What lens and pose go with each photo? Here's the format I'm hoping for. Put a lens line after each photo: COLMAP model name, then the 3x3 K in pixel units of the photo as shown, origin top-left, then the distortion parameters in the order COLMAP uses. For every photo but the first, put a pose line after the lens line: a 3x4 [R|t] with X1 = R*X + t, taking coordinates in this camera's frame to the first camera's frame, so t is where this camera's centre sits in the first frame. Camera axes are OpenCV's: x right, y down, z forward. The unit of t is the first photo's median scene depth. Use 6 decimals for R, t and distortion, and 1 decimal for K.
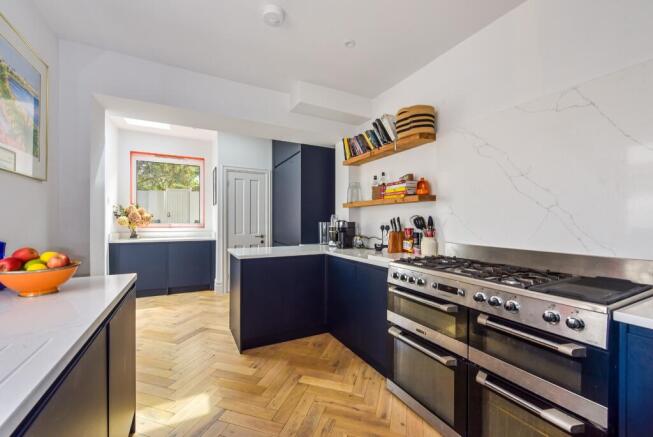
lens RADIAL K [[271.1, 0, 328.2], [0, 271.1, 221.0], [0, 0, 1]] dist [0.000218, -0.000057]
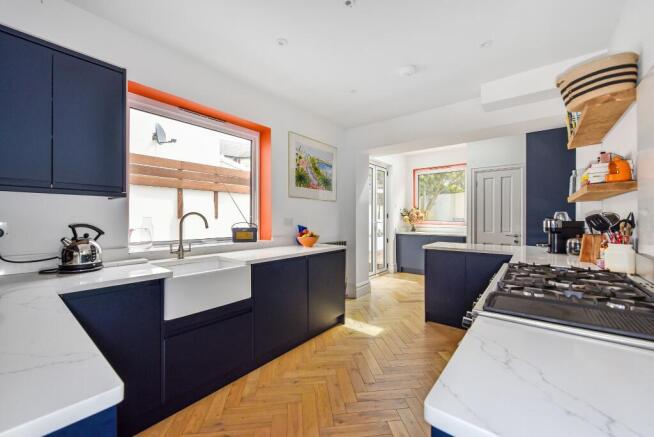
lens RADIAL K [[271.5, 0, 328.7], [0, 271.5, 221.0], [0, 0, 1]] dist [0.000218, -0.000057]
pose [[0.409005, 0.006161, -0.912511, 0.385130], [0.002774, 0.999964, 0.007995, -0.003321], [0.912528, -0.005801, 0.408974, 0.027305]]
